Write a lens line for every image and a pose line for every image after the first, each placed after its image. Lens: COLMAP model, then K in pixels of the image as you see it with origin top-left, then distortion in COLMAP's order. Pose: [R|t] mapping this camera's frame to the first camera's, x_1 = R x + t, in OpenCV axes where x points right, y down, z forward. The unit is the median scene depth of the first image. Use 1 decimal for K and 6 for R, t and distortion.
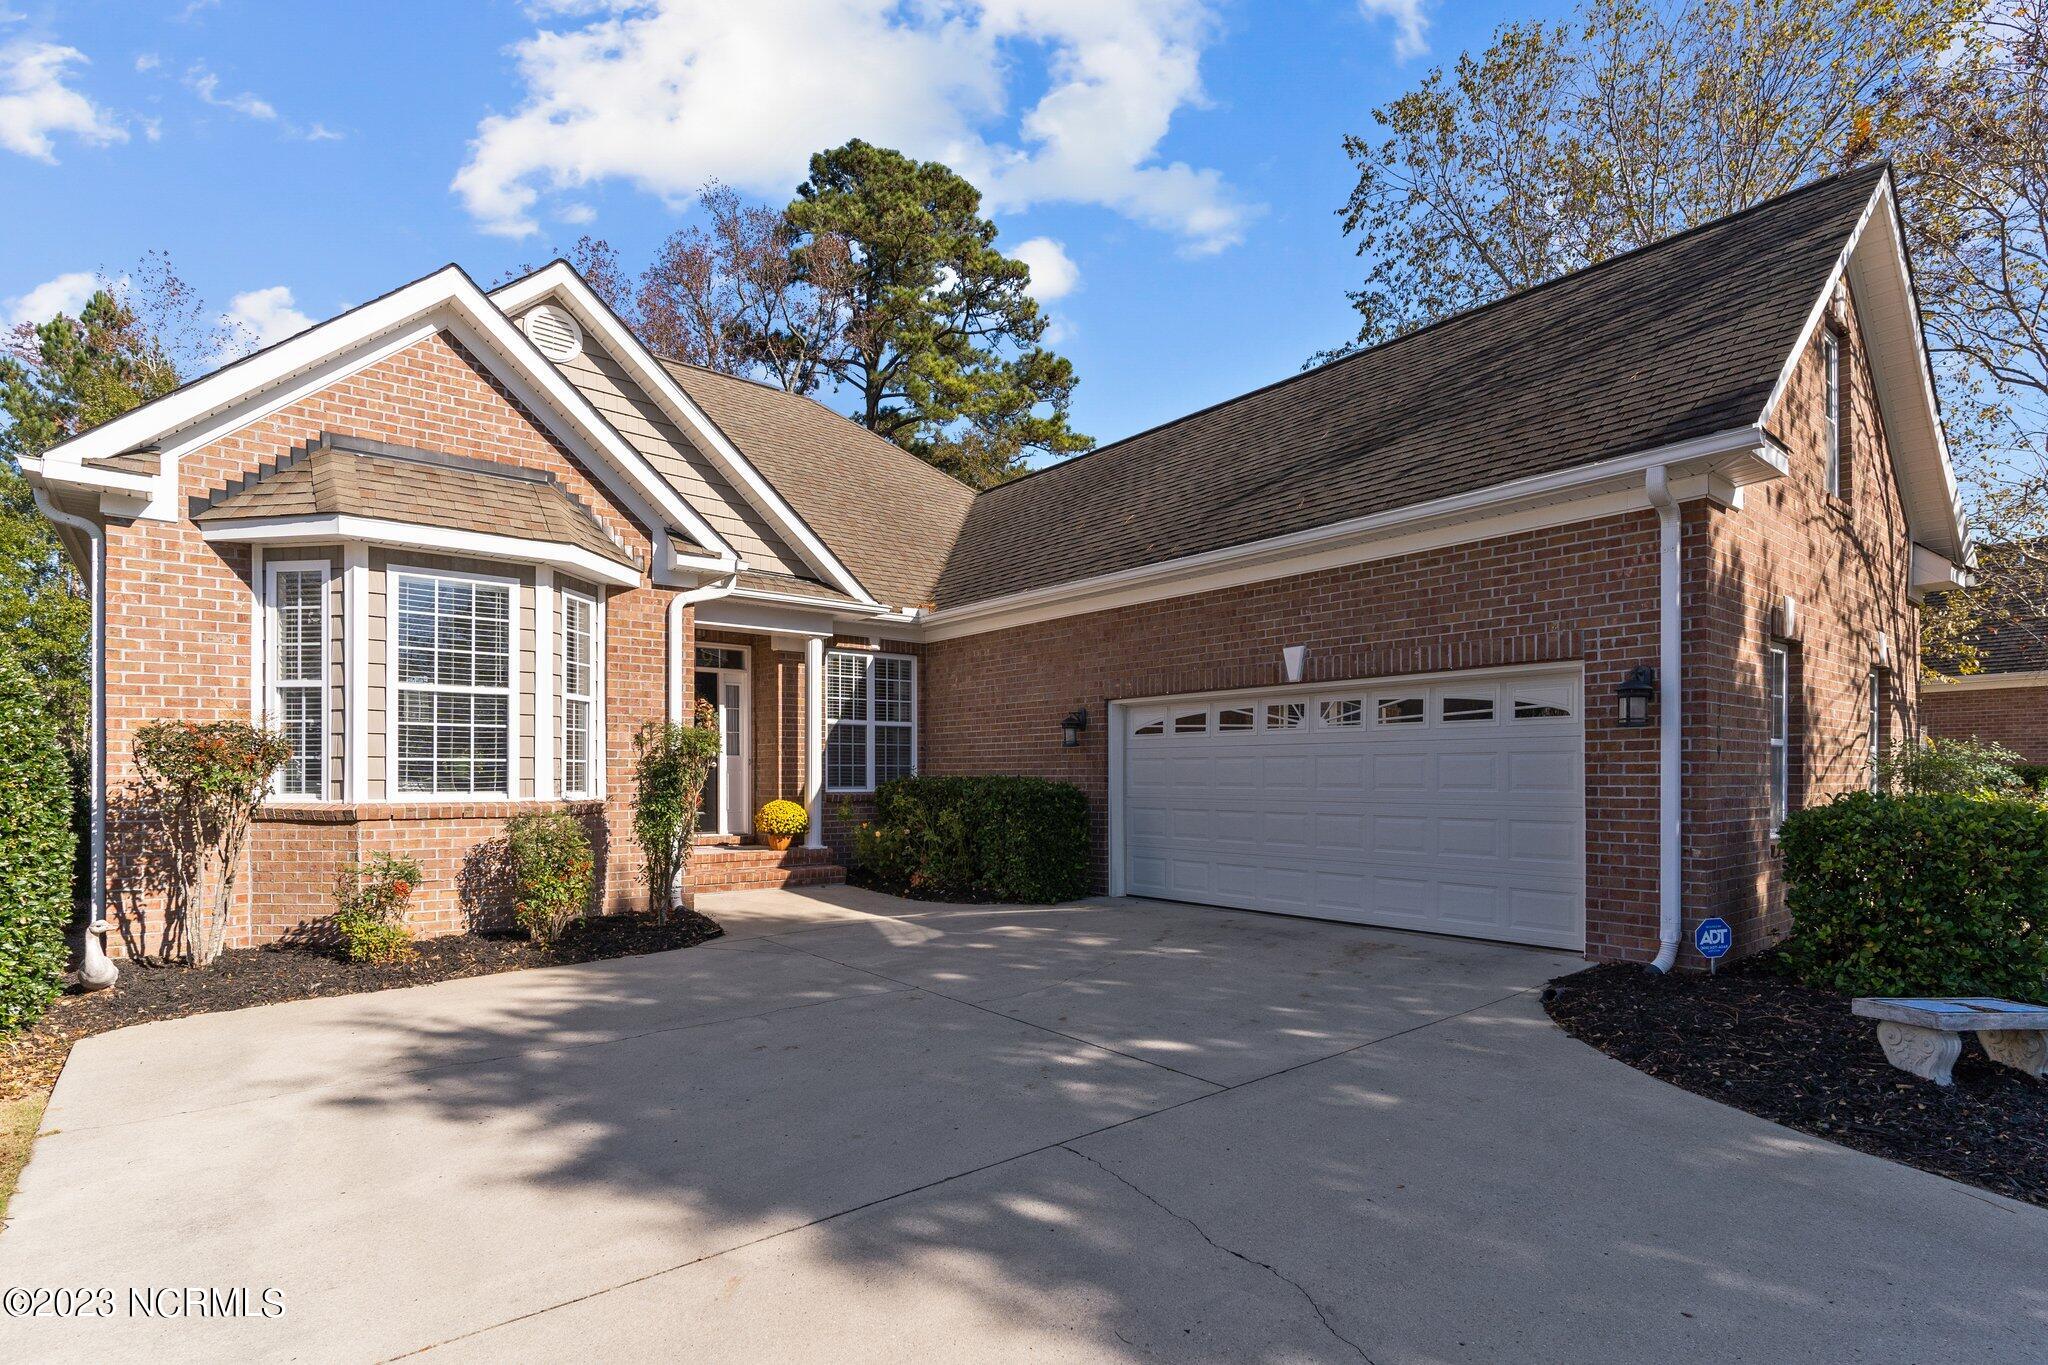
lens RADIAL K [[965.4, 0, 1026.5], [0, 965.4, 629.6], [0, 0, 1]] dist [0.002819, -0.001481]
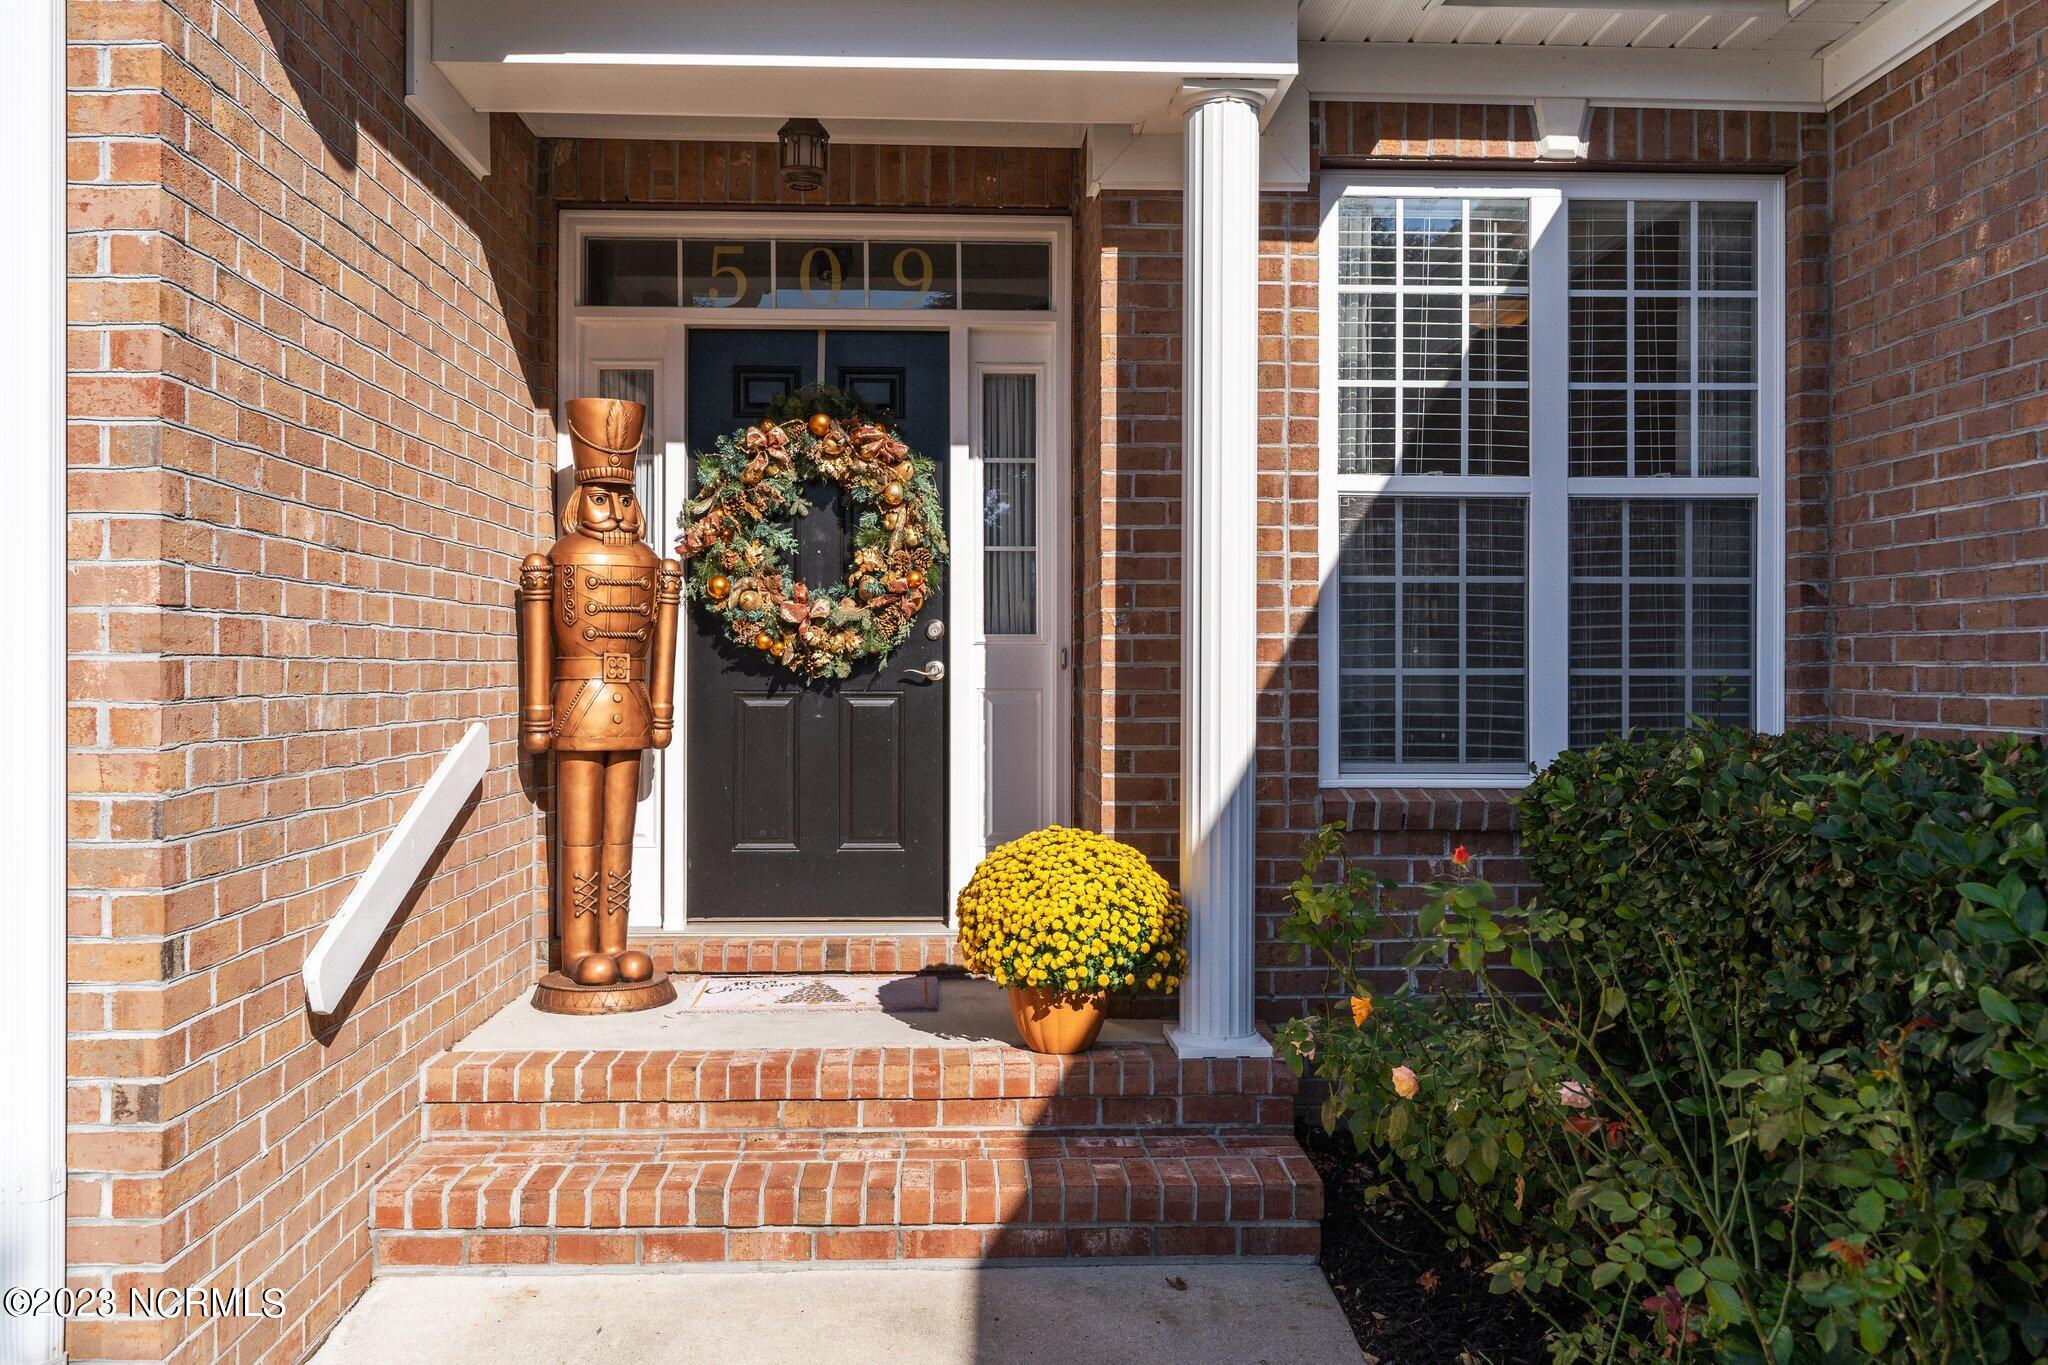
lens RADIAL K [[1648.6, 0, 1024.0], [0, 1648.6, 682.5], [0, 0, 1]] dist [0.002485, -0.001251]
pose [[0.802128, 0.006953, -0.597111, -0.029355], [0.084455, 0.988560, 0.124964, 0.084395], [0.591149, -0.150666, 0.792365, 0.621657]]
